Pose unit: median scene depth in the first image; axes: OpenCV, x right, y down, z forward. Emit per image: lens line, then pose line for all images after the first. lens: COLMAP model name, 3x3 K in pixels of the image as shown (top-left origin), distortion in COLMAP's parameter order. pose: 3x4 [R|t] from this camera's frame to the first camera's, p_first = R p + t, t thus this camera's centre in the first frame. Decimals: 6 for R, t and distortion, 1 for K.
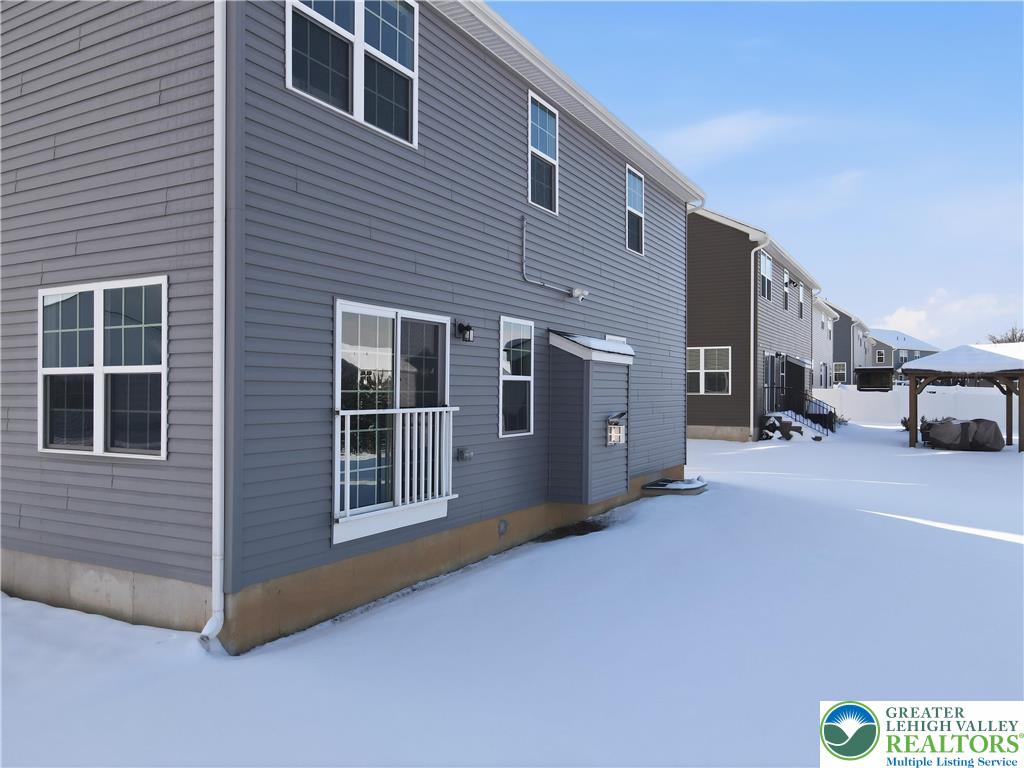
lens RADIAL K [[750.8, 0, 507.3], [0, 750.8, 380.9], [0, 0, 1]] dist [0.008502, 0.002130]
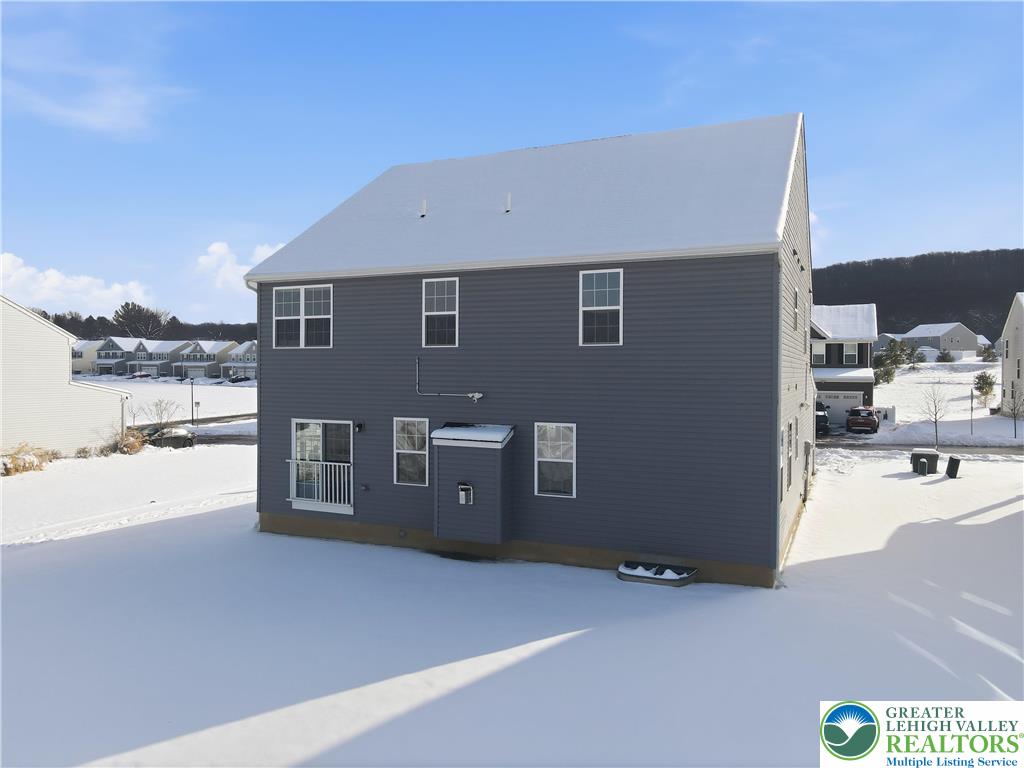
lens RADIAL K [[746.5, 0, 512.0], [0, 746.5, 384.0], [0, 0, 1]] dist [0.008295, 0.007145]
pose [[0.083884, 0.011403, -0.996410, 2.125367], [0.009927, 0.999875, 0.012279, -0.217435], [0.996426, -0.010922, 0.083760, 1.321402]]
